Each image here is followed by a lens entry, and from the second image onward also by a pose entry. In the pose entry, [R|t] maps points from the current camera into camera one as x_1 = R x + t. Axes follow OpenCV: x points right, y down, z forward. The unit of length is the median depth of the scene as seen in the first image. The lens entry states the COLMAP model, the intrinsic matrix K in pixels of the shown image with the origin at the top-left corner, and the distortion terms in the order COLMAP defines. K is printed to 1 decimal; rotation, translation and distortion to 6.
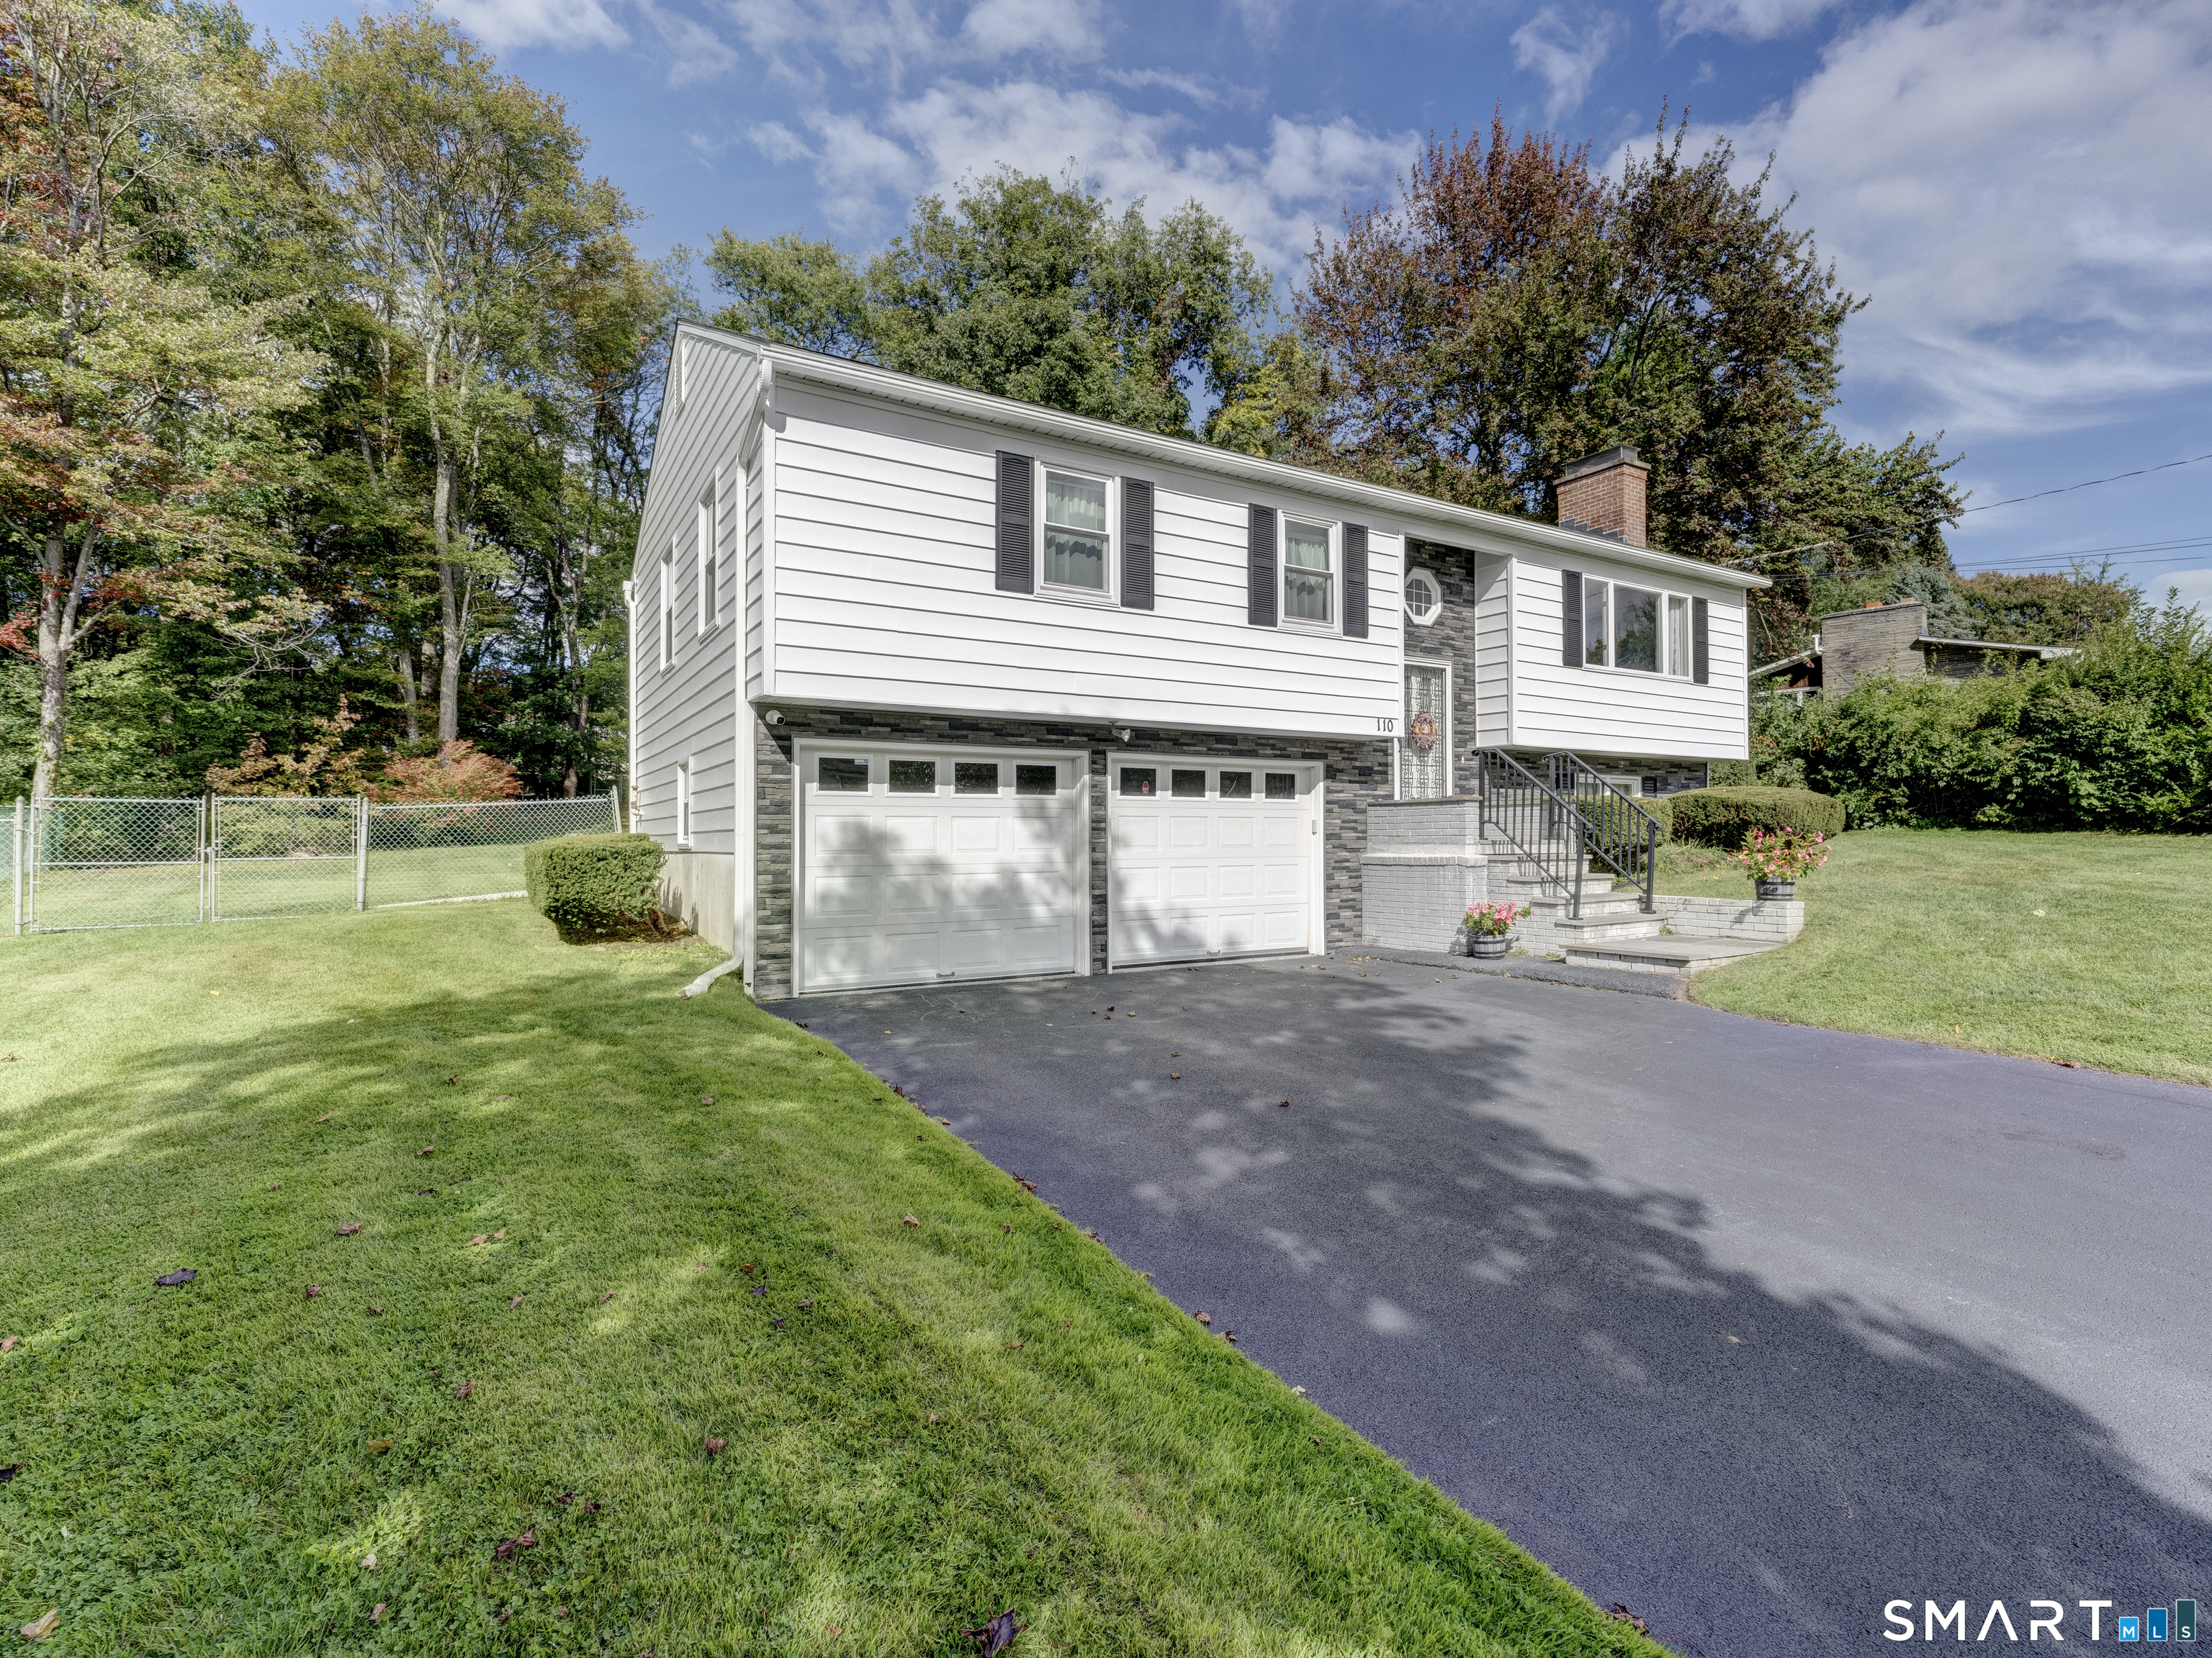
lens RADIAL K [[1017.3, 0, 1109.6], [0, 1017.3, 821.7], [0, 0, 1]] dist [-0.002919, -0.000817]
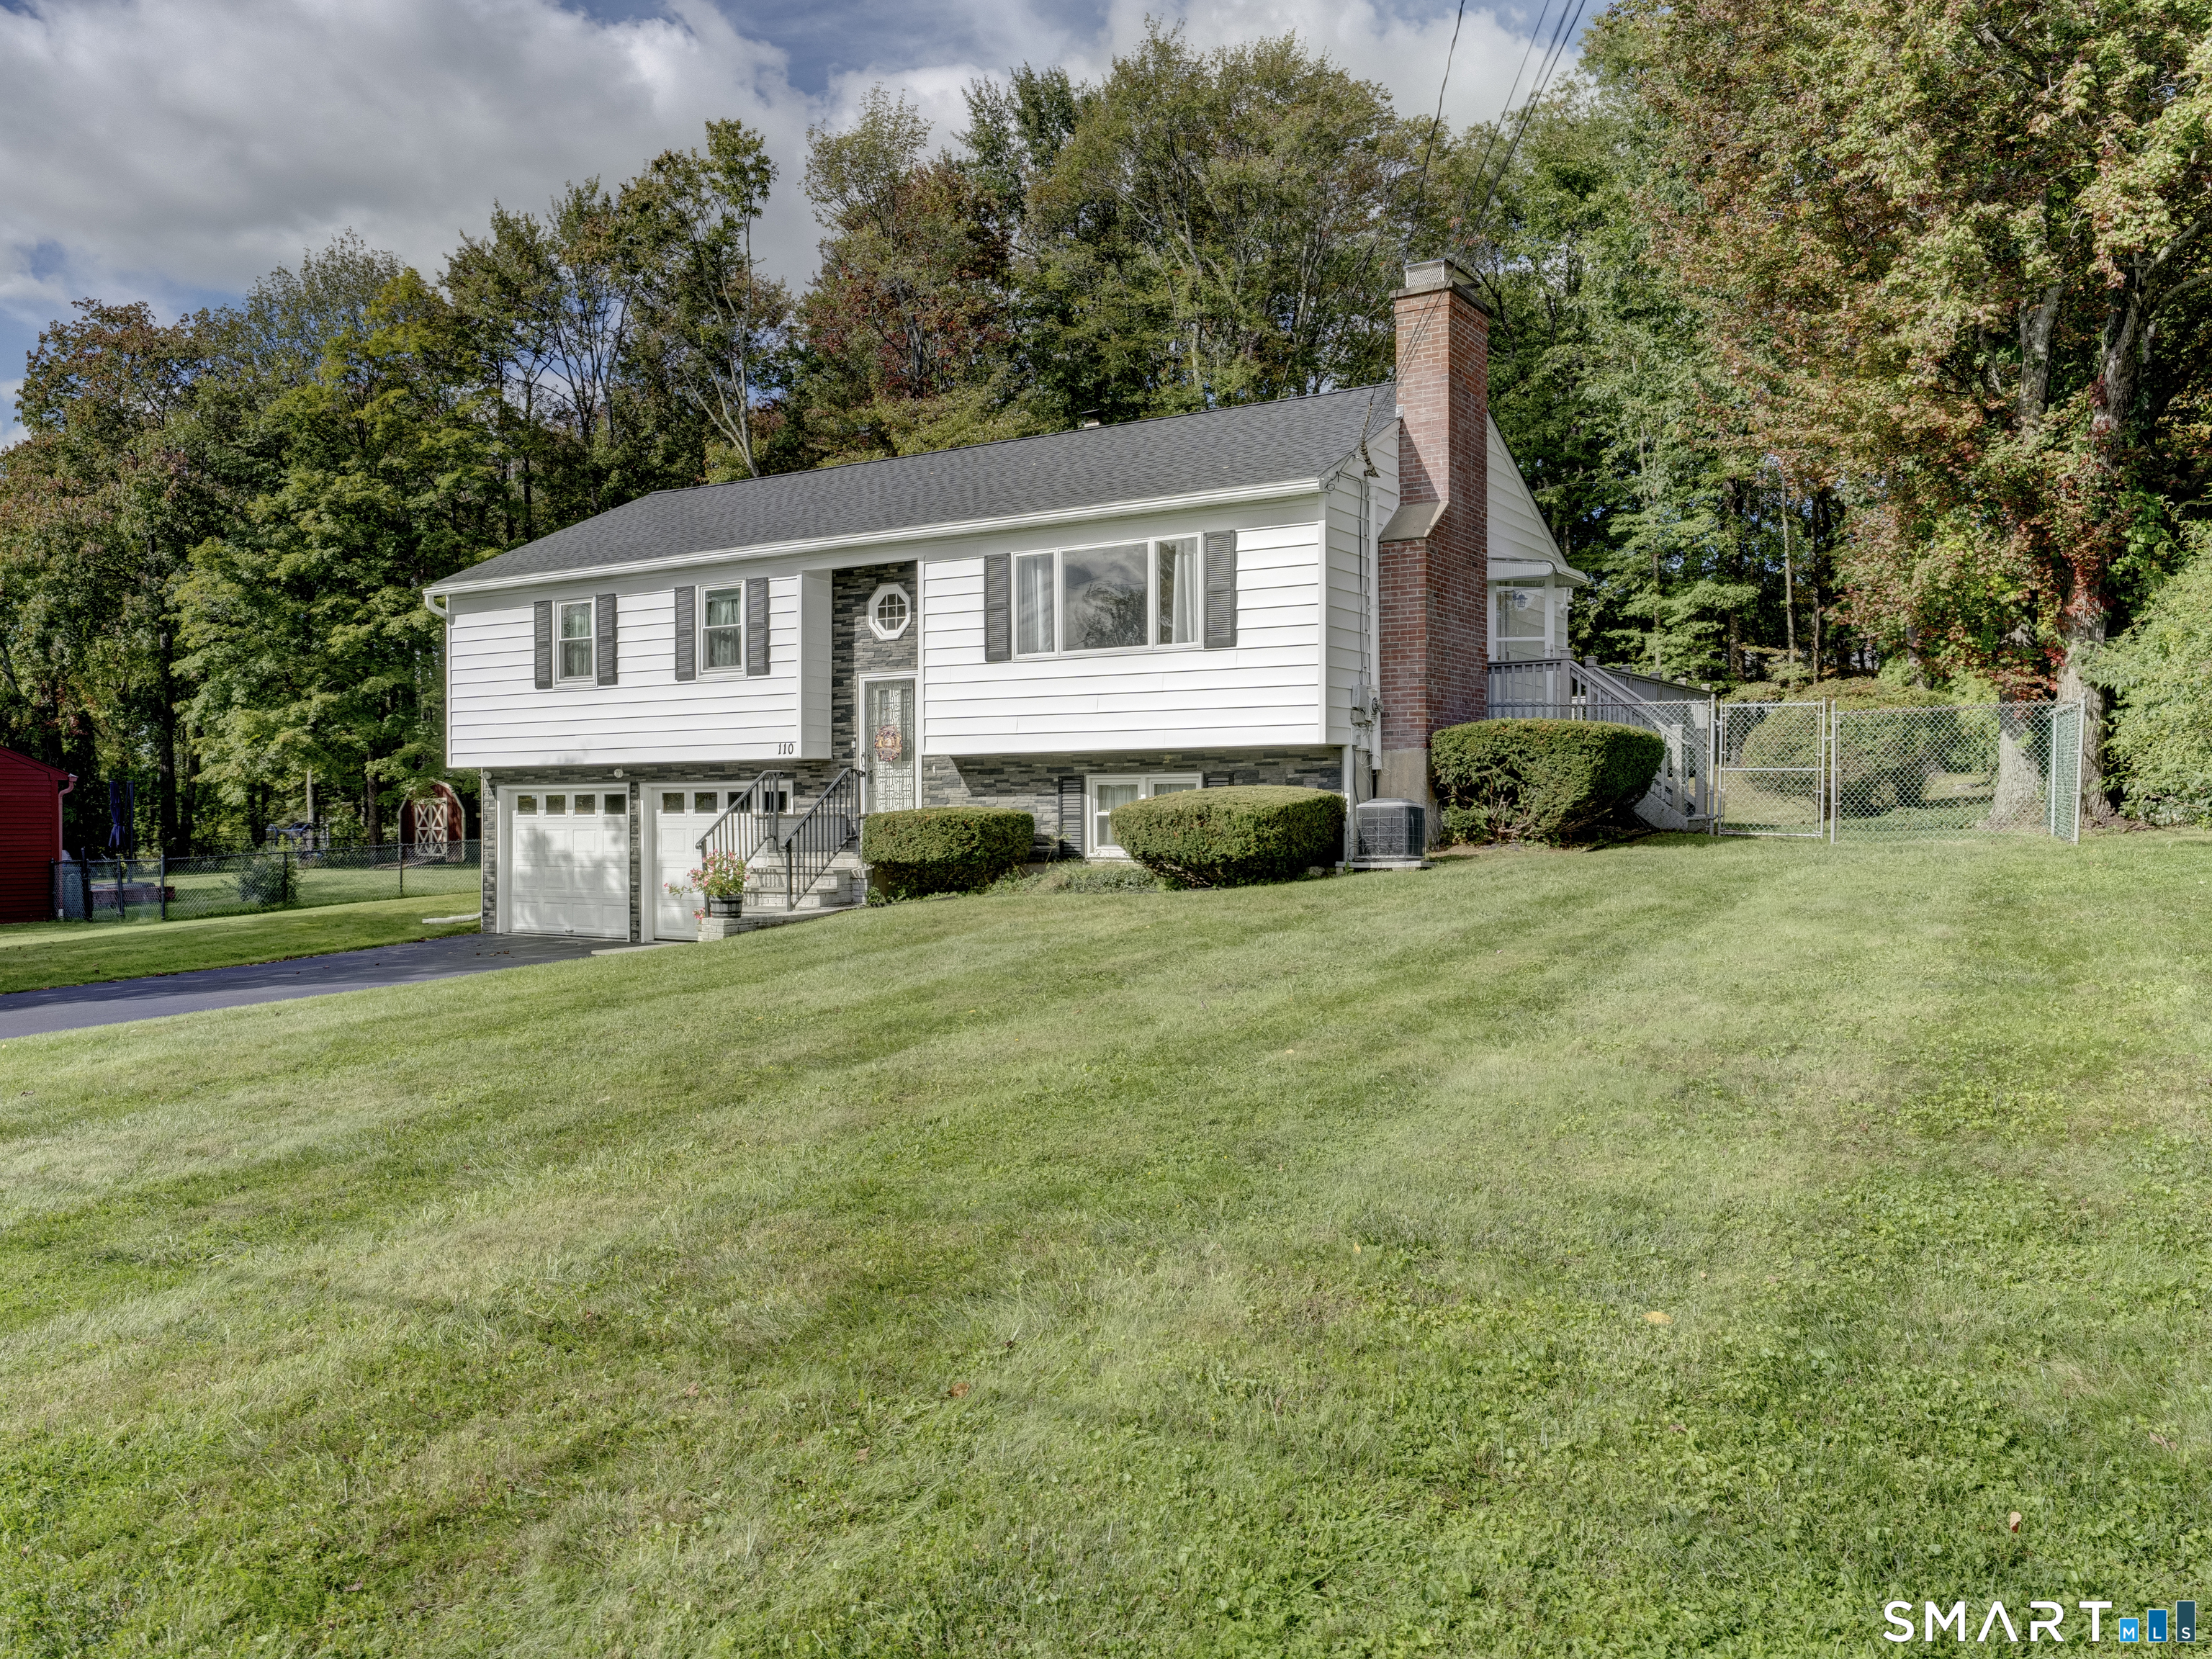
lens RADIAL K [[1714.7, 0, 1106.0], [0, 1714.7, 829.5], [0, 0, 1]] dist [0.004370, 0.001984]
pose [[0.445023, 0.010371, -0.895459, 2.313474], [0.014669, 0.999714, 0.018869, -0.038960], [0.895399, -0.021533, 0.444744, 0.509918]]
